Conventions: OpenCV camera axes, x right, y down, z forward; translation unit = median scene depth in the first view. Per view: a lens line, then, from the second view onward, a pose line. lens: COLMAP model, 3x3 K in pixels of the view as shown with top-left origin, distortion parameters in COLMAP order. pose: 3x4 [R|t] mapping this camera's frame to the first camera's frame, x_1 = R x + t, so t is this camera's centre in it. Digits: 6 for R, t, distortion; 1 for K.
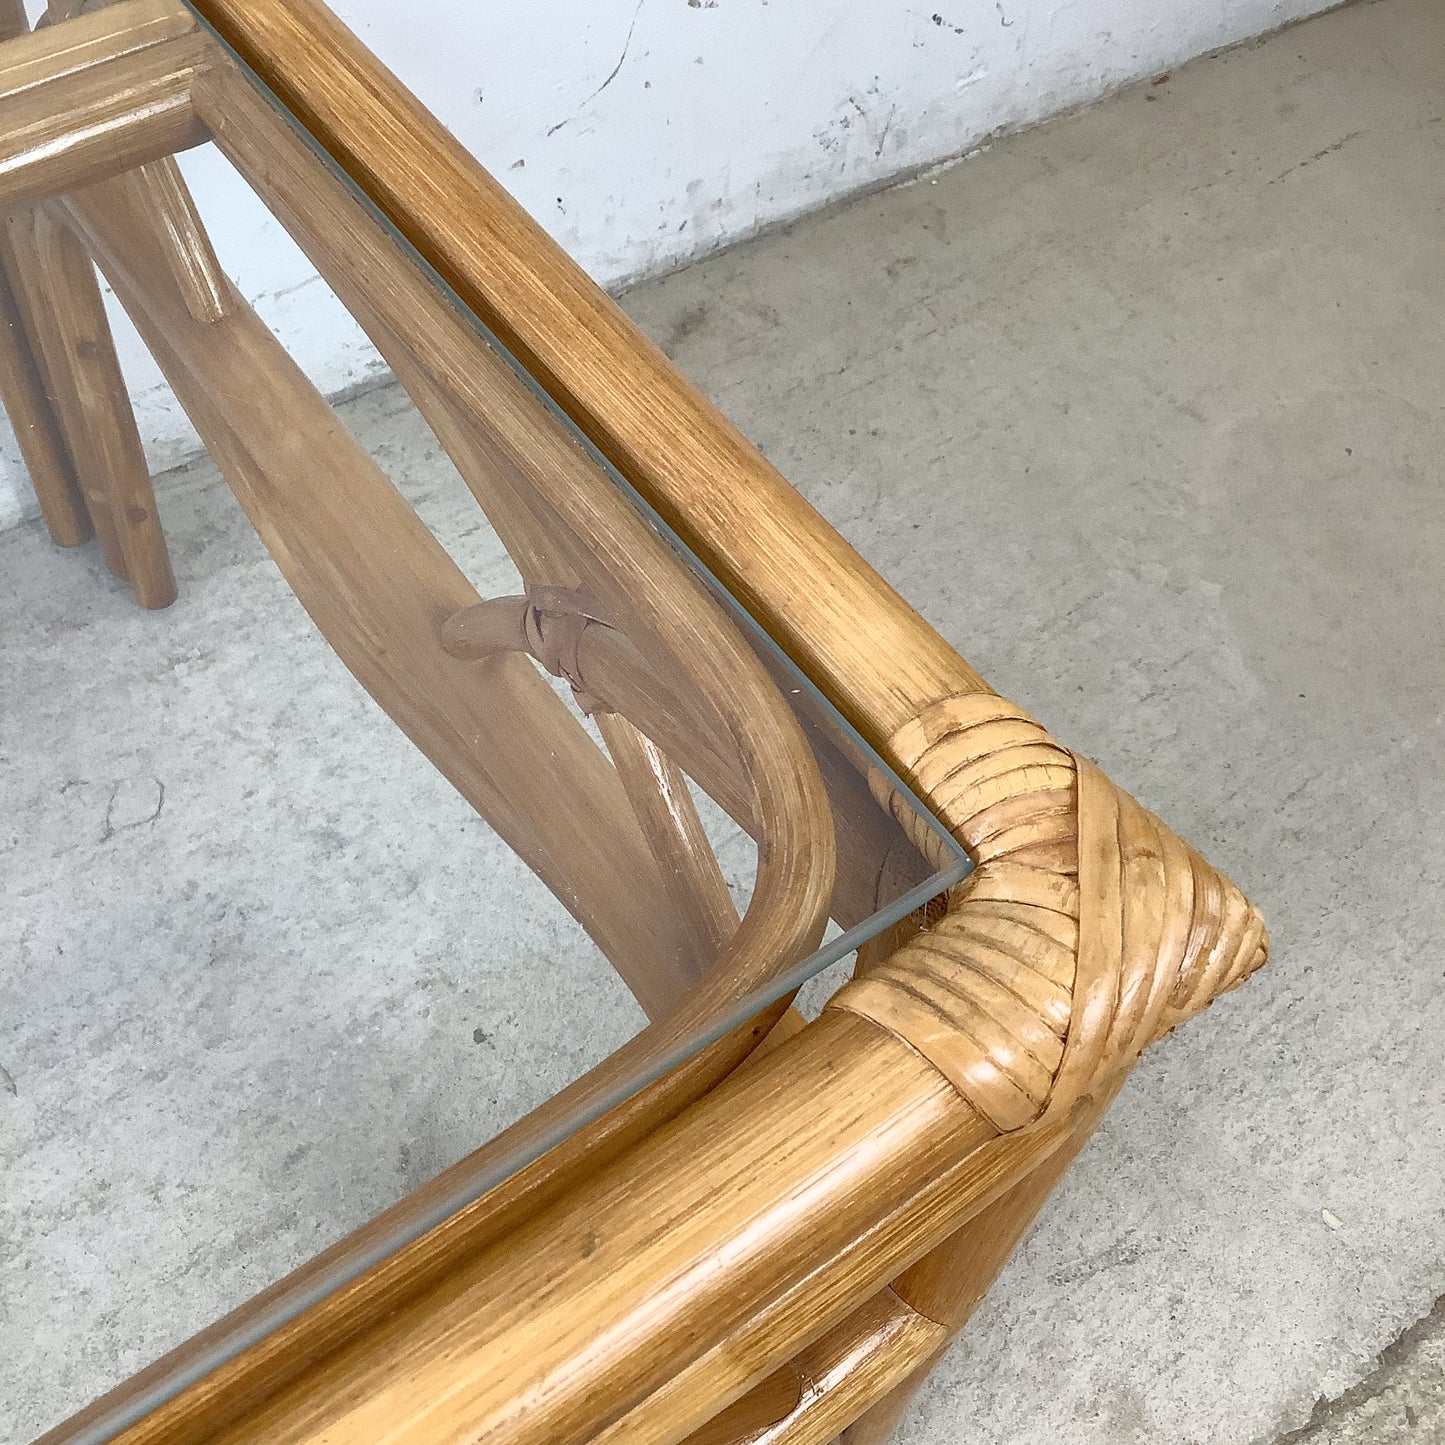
lens RADIAL K [[1751.8, 0, 724.8], [0, 1751.8, 719.0], [0, 0, 1]] dist [0.150427, -0.337337]
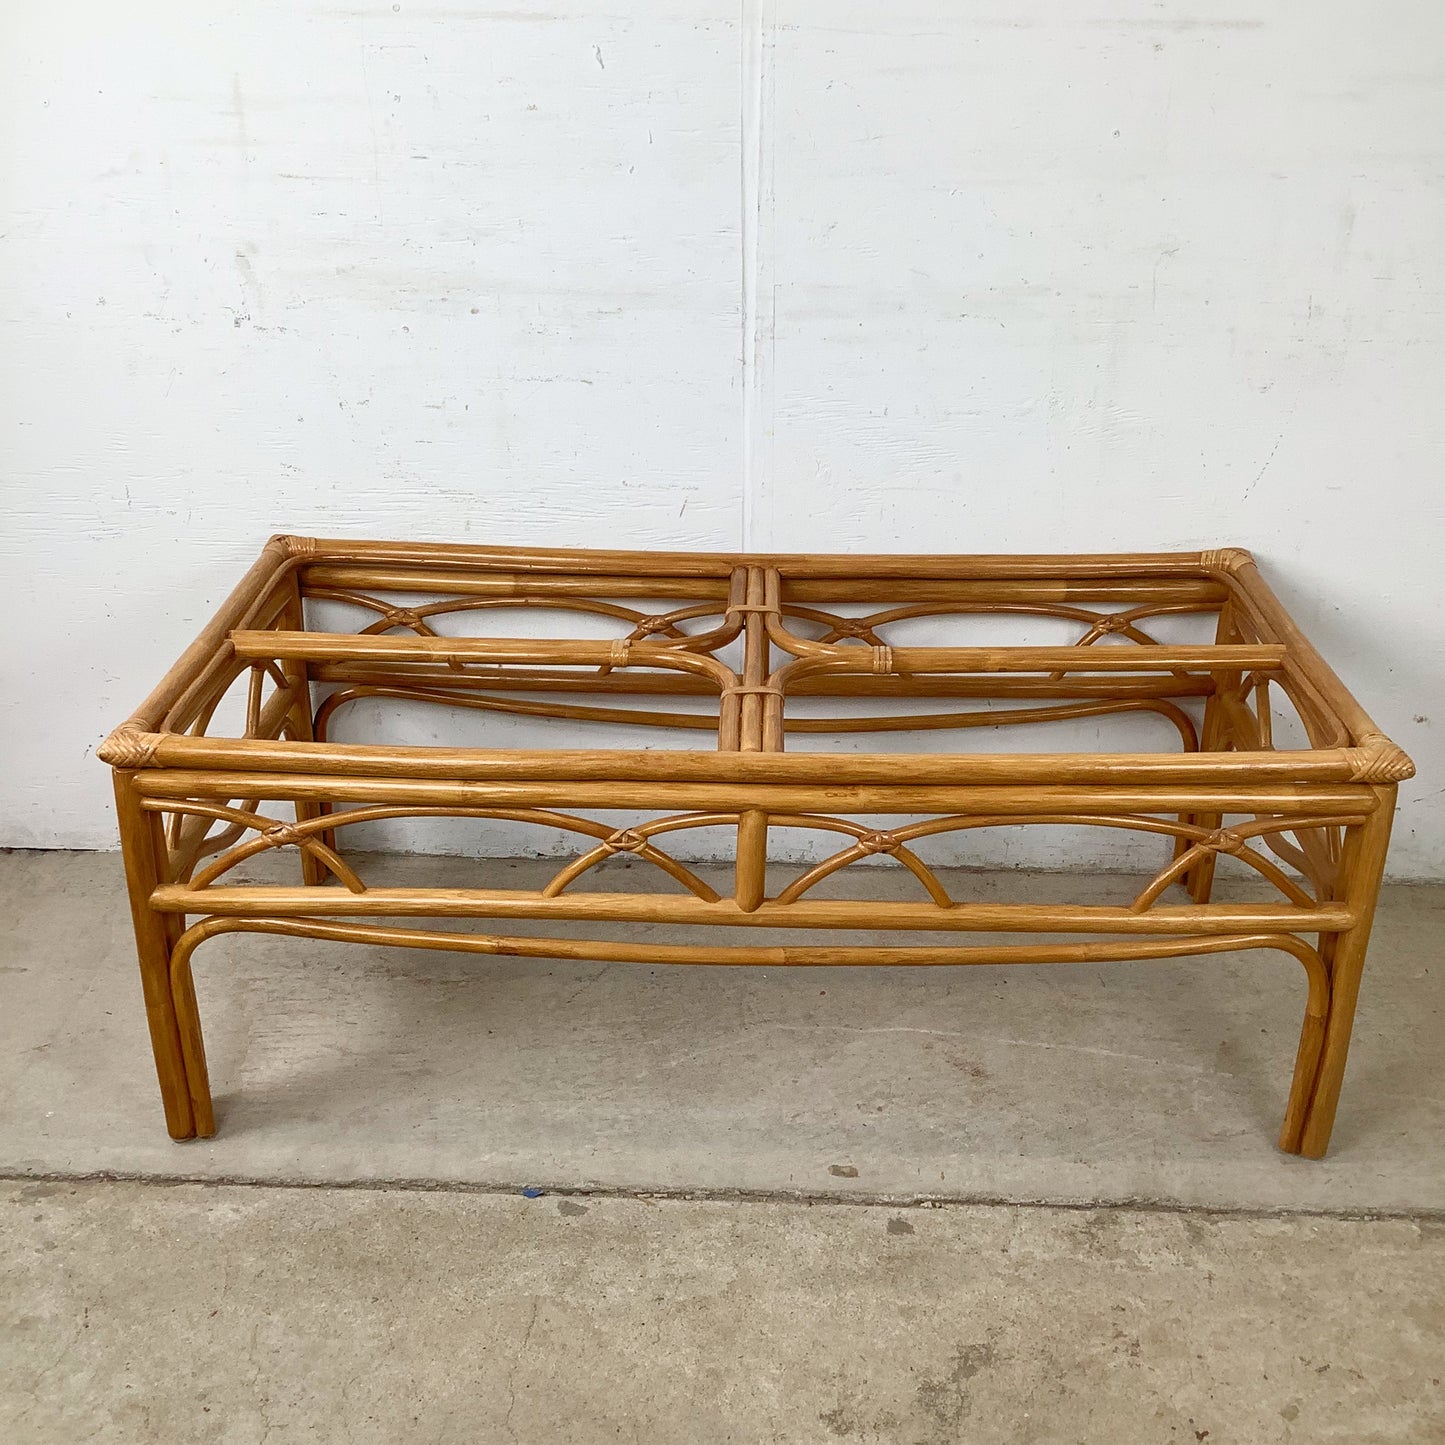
lens RADIAL K [[1729.4, 0, 722.5], [0, 1729.4, 722.5], [0, 0, 1]] dist [0.140189, -0.295622]
pose [[0.790410, 0.184520, -0.584127, 0.647458], [-0.466803, 0.798895, -0.379290, 1.133651], [0.396670, 0.572467, 0.717590, -1.441848]]
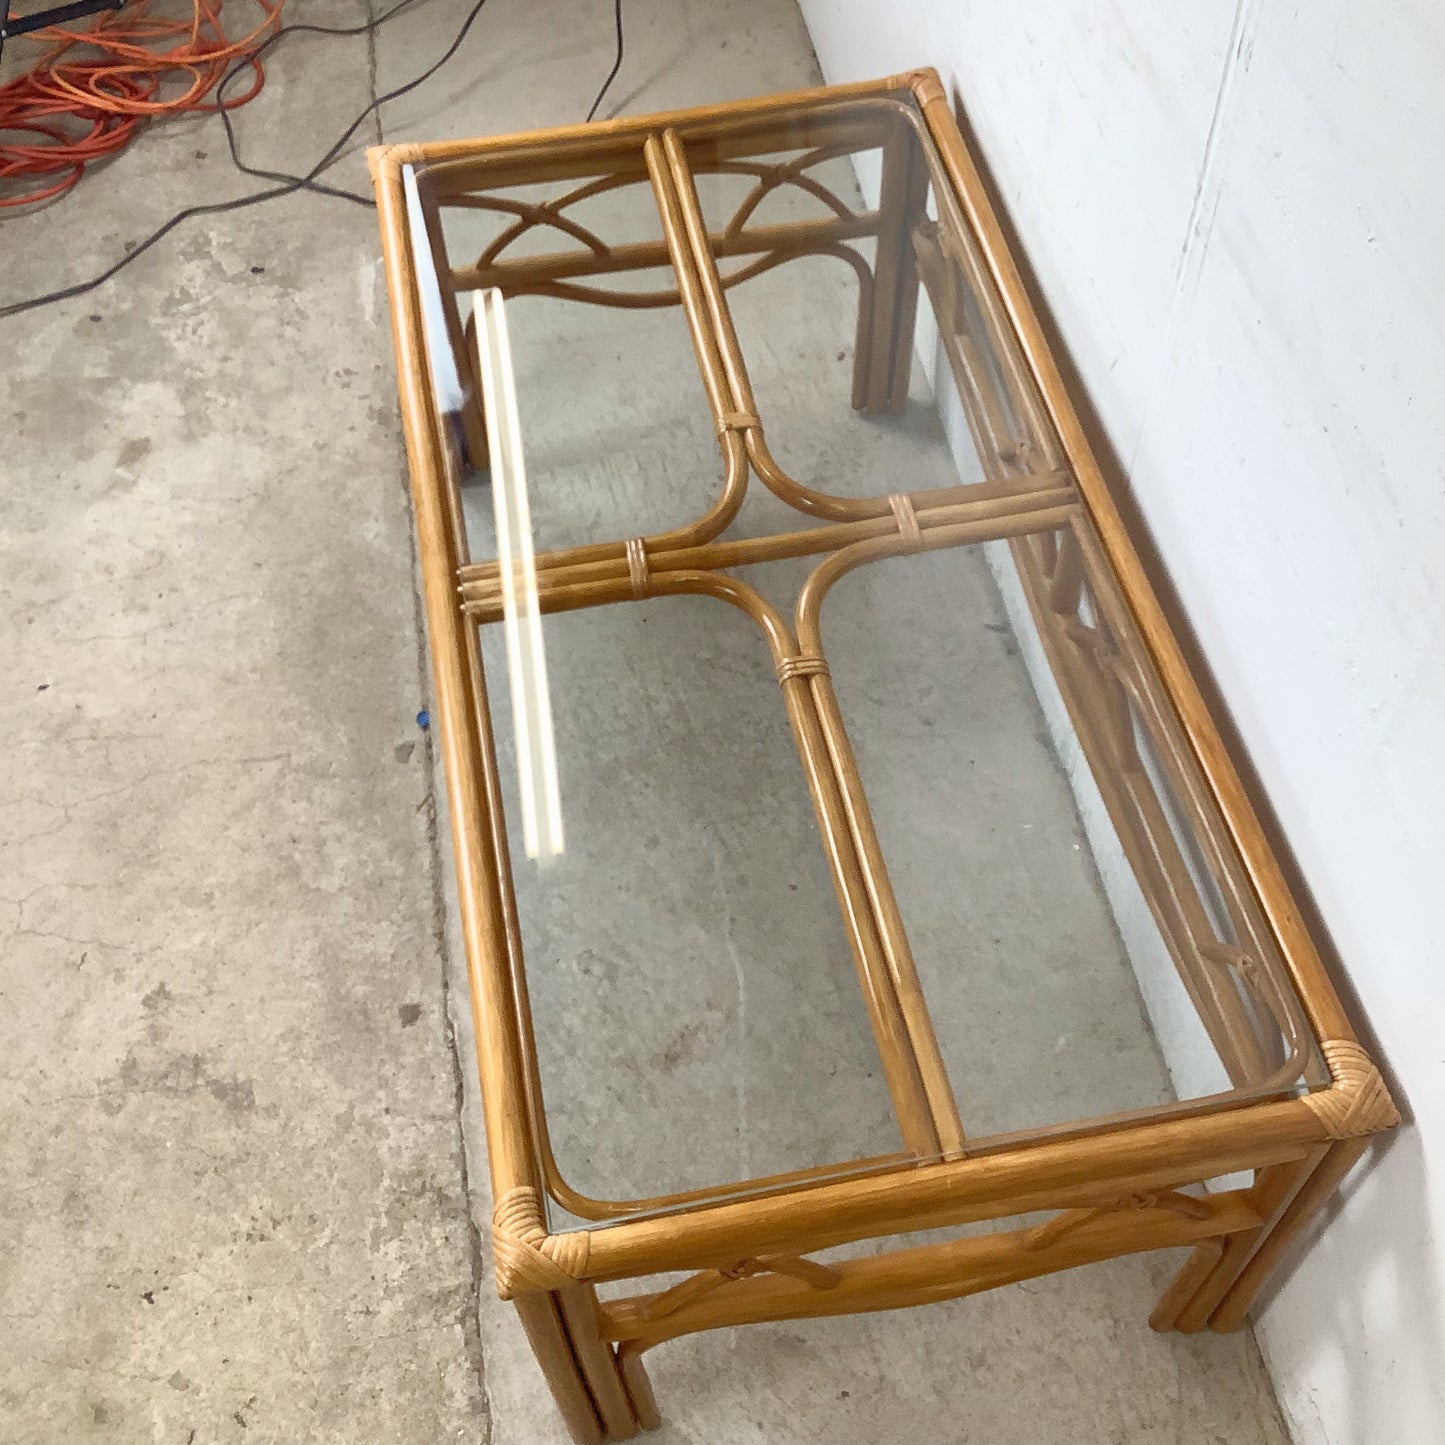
lens RADIAL K [[1751.8, 0, 724.8], [0, 1751.8, 719.0], [0, 0, 1]] dist [0.150427, -0.337337]
pose [[-0.432582, 0.691696, -0.578299, 0.534608], [-0.737943, 0.096877, 0.667873, -1.092769], [0.517989, 0.715662, 0.468525, -0.560344]]
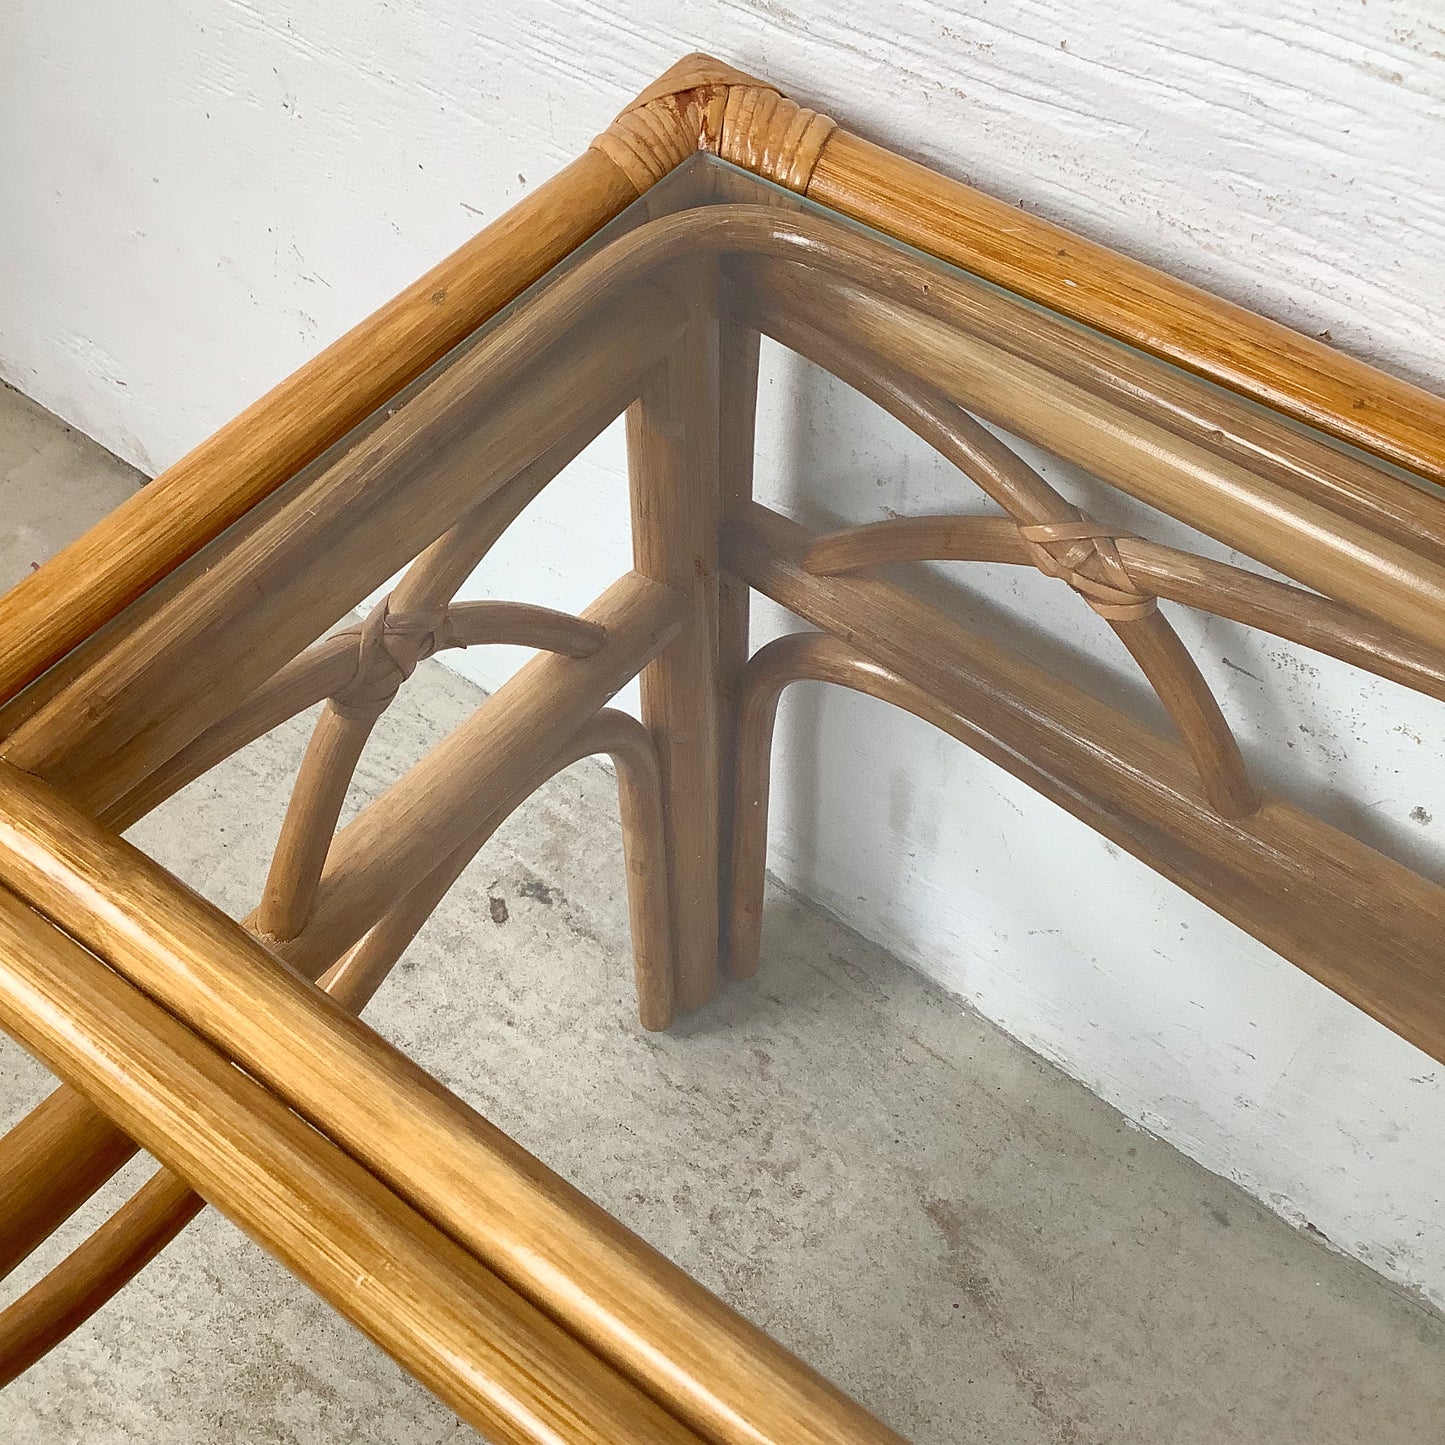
lens RADIAL K [[1751.8, 0, 724.8], [0, 1751.8, 719.0], [0, 0, 1]] dist [0.150427, -0.337337]
pose [[0.283759, 0.709176, -0.645407, -0.960880], [-0.768272, 0.570902, 0.289531, 0.138163], [0.573793, 0.413691, 0.706839, -0.282405]]
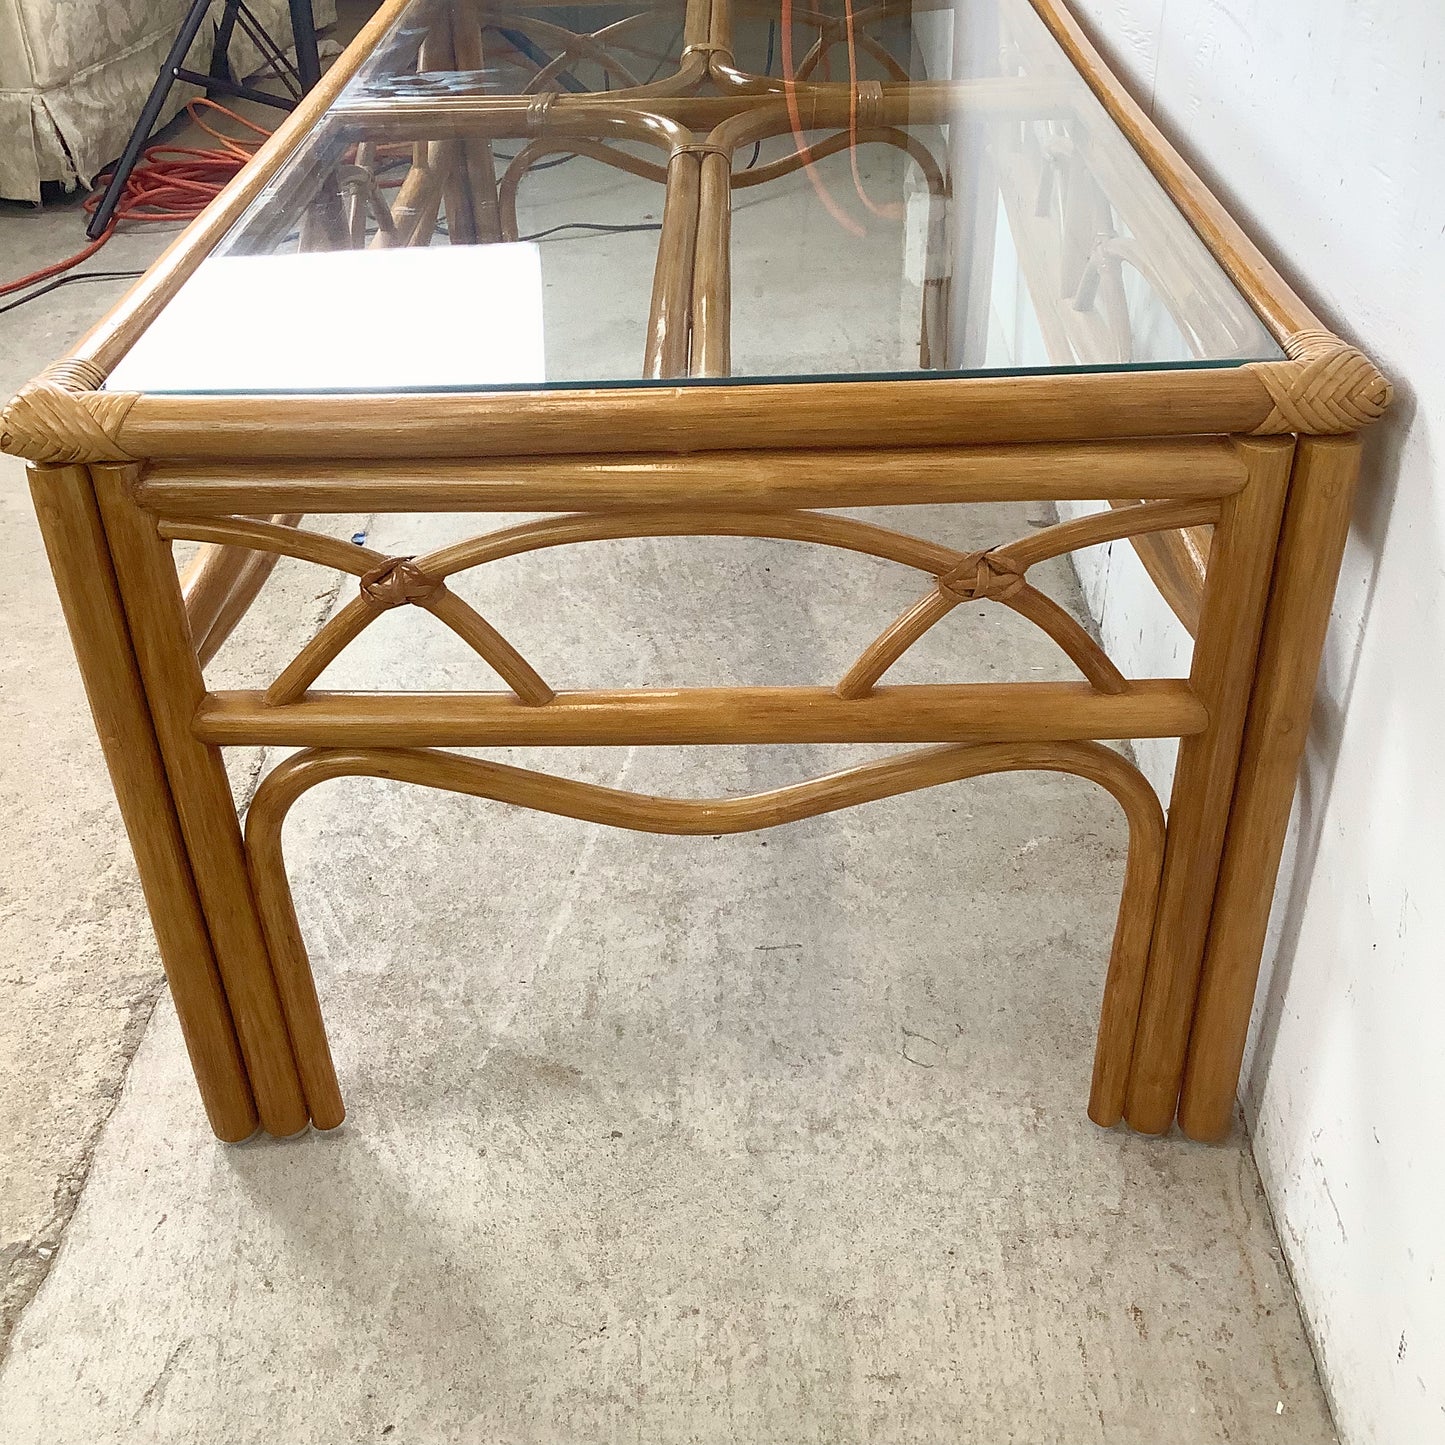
lens RADIAL K [[1738.8, 0, 718.9], [0, 1738.8, 719.1], [0, 0, 1]] dist [0.159371, -0.368936]
pose [[-0.599548, 0.382681, -0.702921, 0.610634], [-0.660201, 0.259994, 0.704654, -0.864652], [0.452412, 0.886543, 0.096768, 0.573097]]
